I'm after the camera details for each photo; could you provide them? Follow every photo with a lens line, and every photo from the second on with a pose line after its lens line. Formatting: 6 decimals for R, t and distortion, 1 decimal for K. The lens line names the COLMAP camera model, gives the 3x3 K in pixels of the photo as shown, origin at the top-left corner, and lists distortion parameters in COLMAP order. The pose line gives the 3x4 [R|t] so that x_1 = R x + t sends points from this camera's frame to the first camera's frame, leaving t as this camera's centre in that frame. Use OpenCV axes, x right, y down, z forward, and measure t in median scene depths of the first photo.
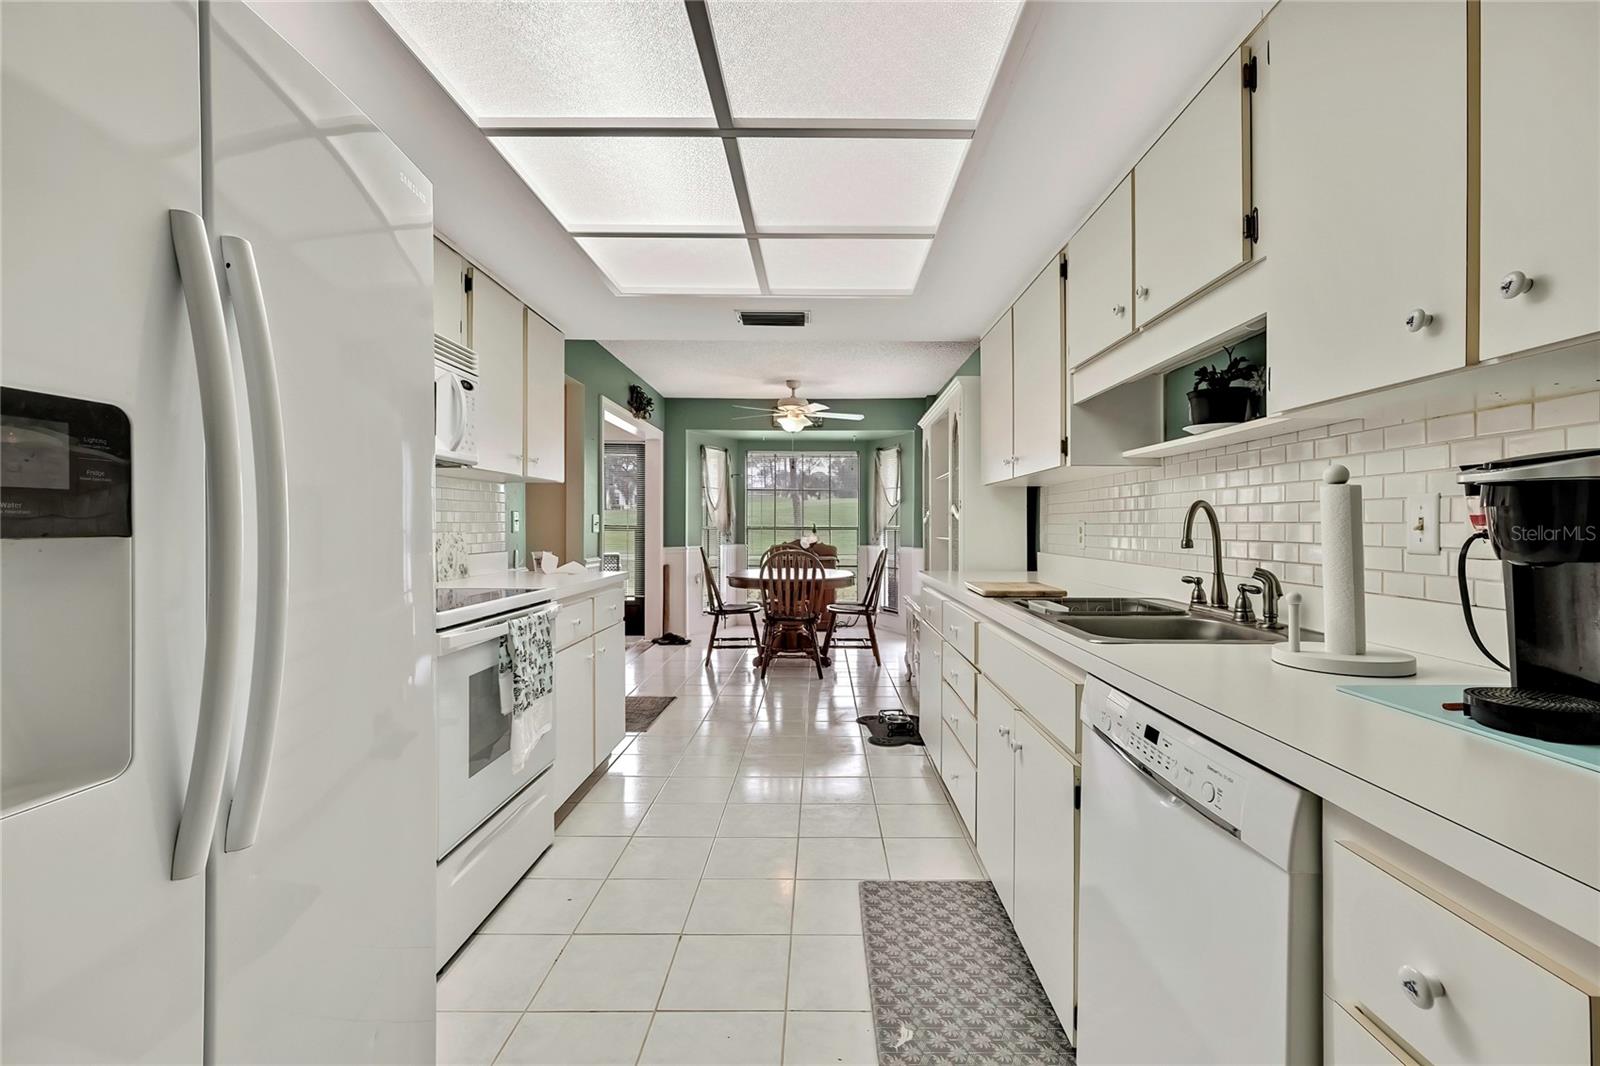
lens RADIAL K [[691.9, 0, 805.2], [0, 691.9, 528.9], [0, 0, 1]] dist [-0.014721, 0.001119]
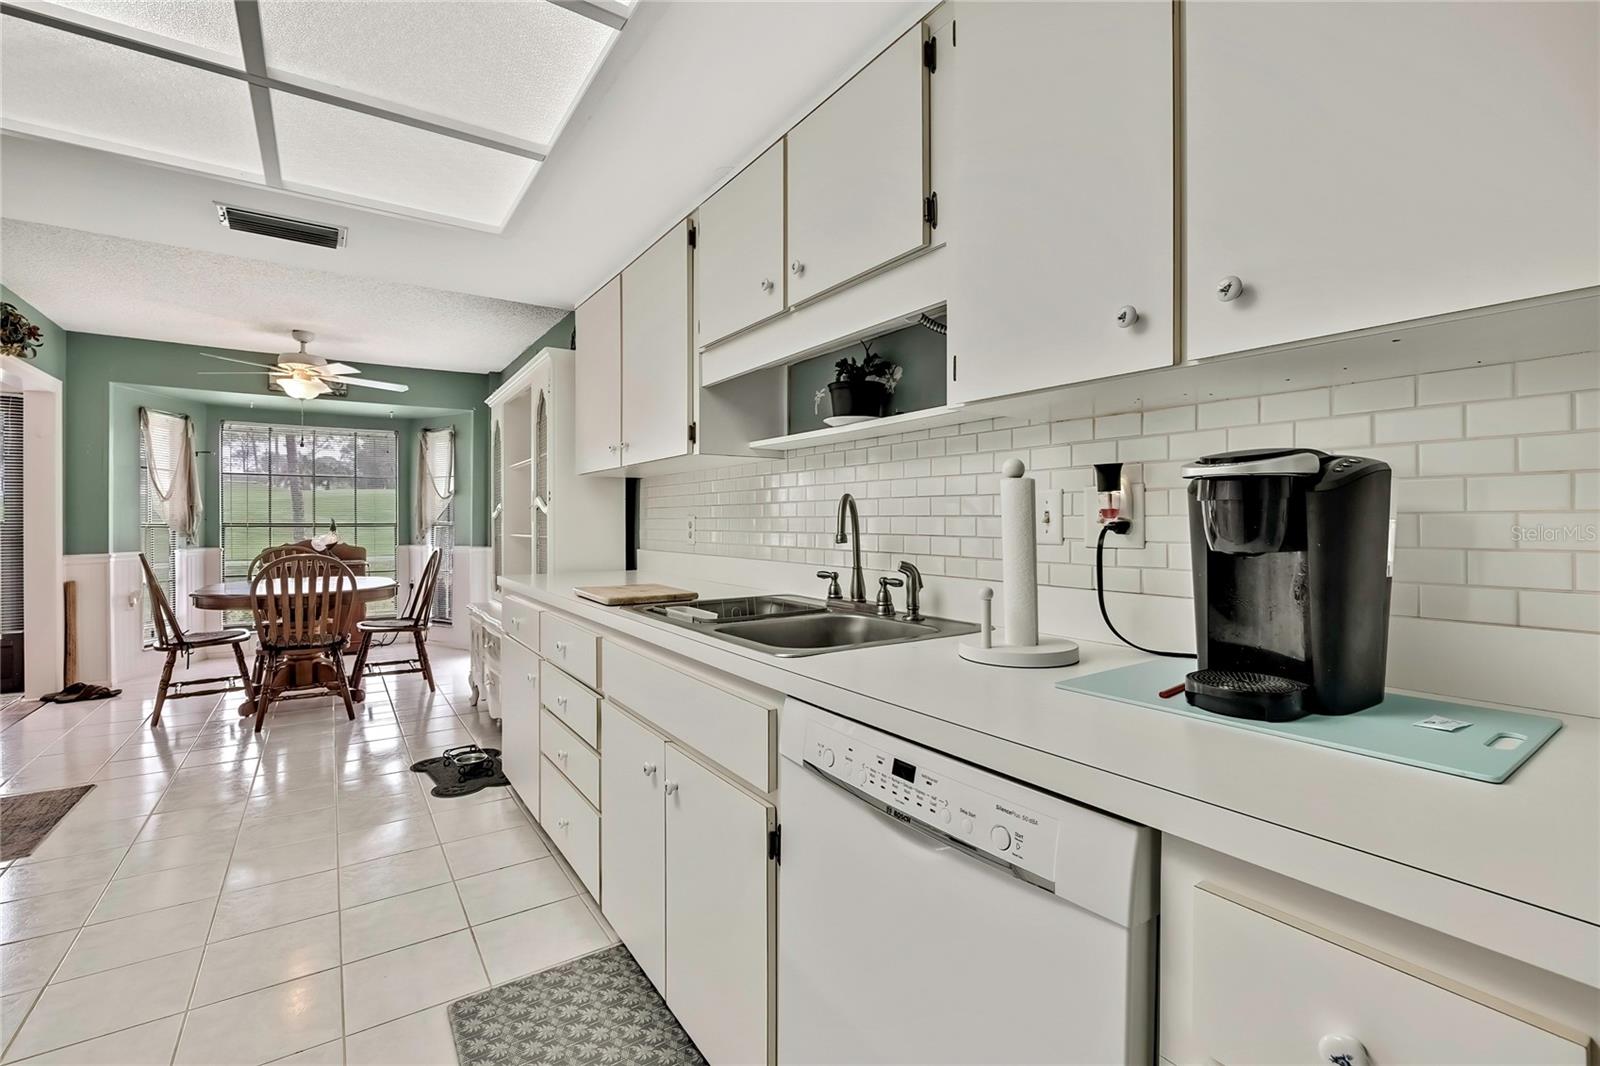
lens RADIAL K [[691.9, 0, 796.8], [0, 691.9, 520.2], [0, 0, 1]] dist [-0.014721, 0.001119]
pose [[0.813222, -0.003347, 0.581944, -0.043873], [0.006554, 0.999973, -0.003407, -0.001001], [-0.581916, 0.006585, 0.813222, 0.198721]]
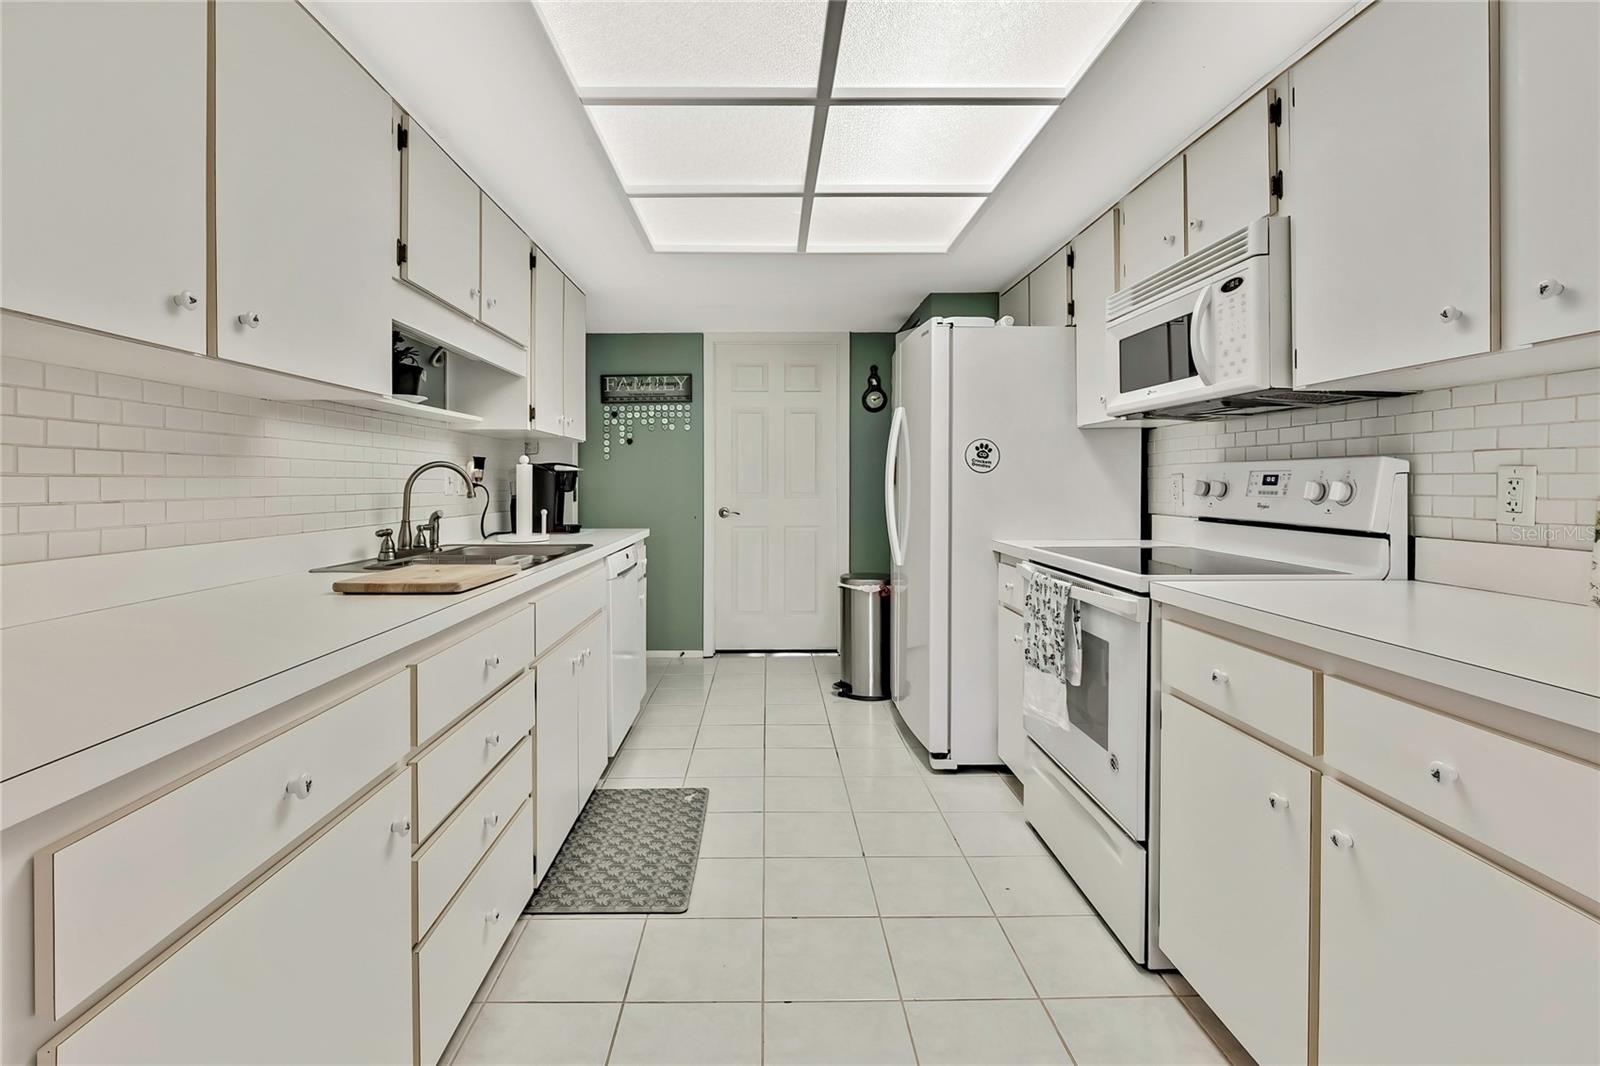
lens RADIAL K [[691.9, 0, 766.4], [0, 691.9, 472.3], [0, 0, 1]] dist [-0.014721, 0.001119]
pose [[-0.999821, -0.001016, -0.018892, -0.001745], [-0.000797, 0.999933, -0.011580, -0.006298], [0.018903, -0.011563, -0.999754, 1.947992]]
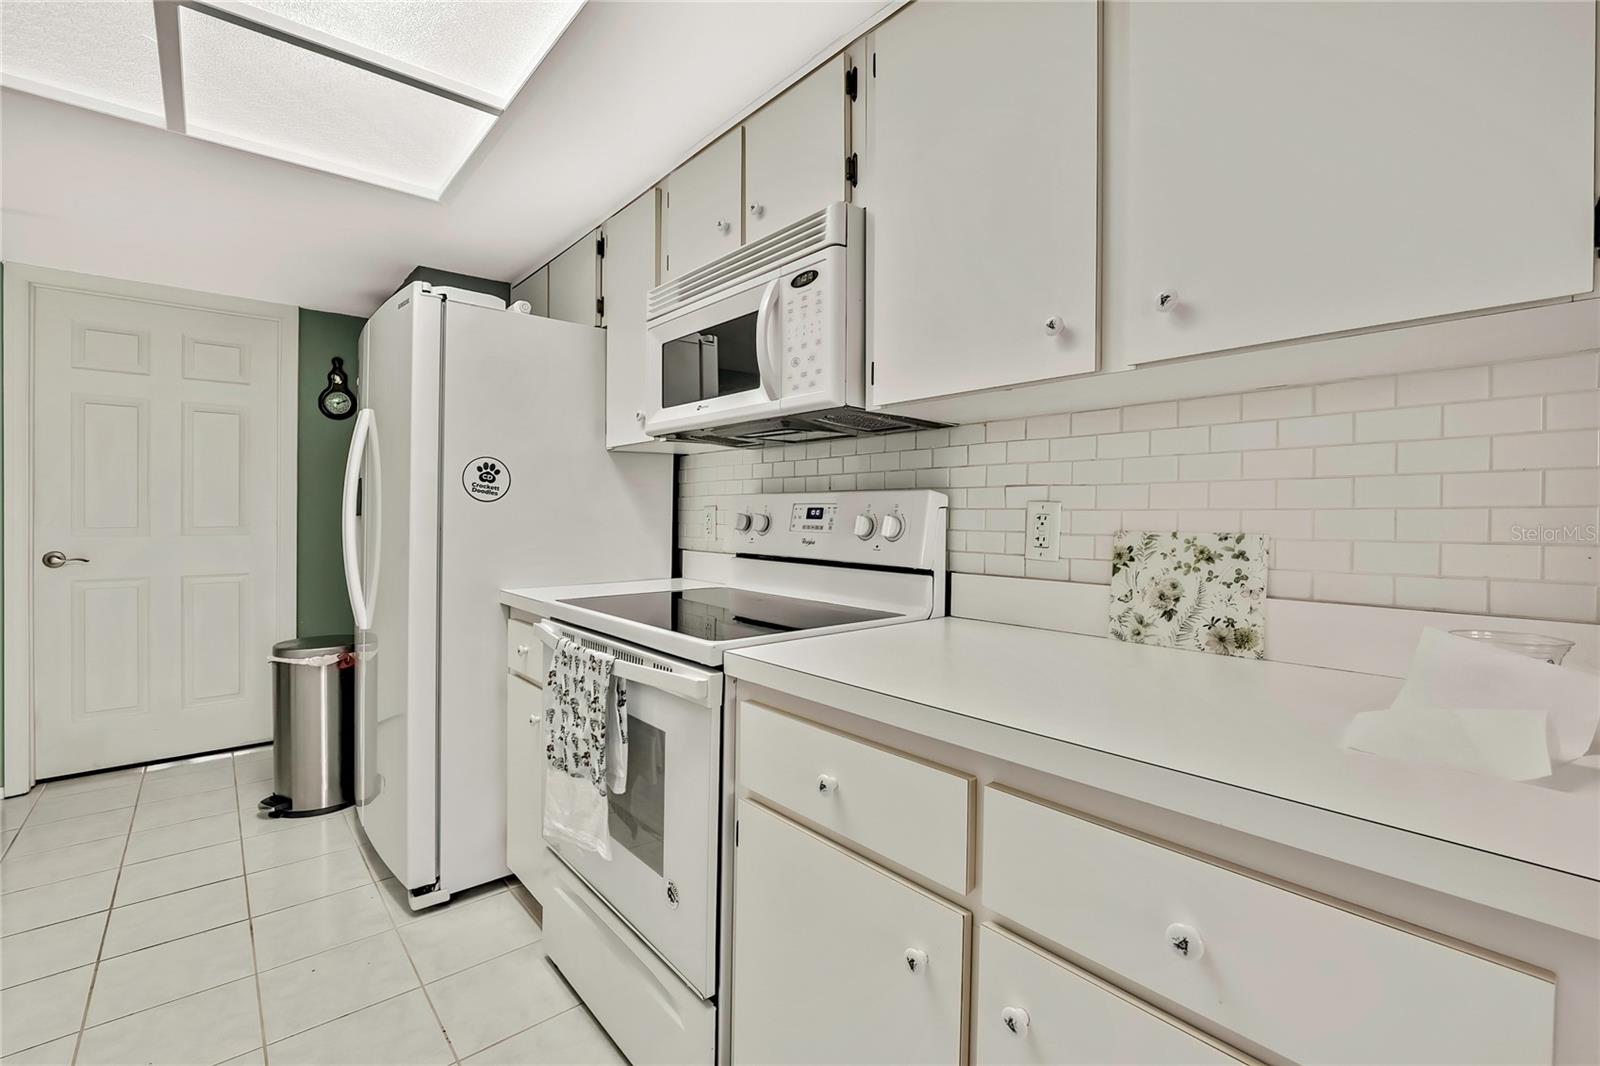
lens RADIAL K [[691.9, 0, 793.5], [0, 691.9, 517.6], [0, 0, 1]] dist [-0.014721, 0.001119]
pose [[-0.736198, -0.001702, -0.676765, -0.088153], [-0.008501, 0.999941, 0.006733, -0.007504], [0.676713, 0.010710, -0.736169, 1.681603]]
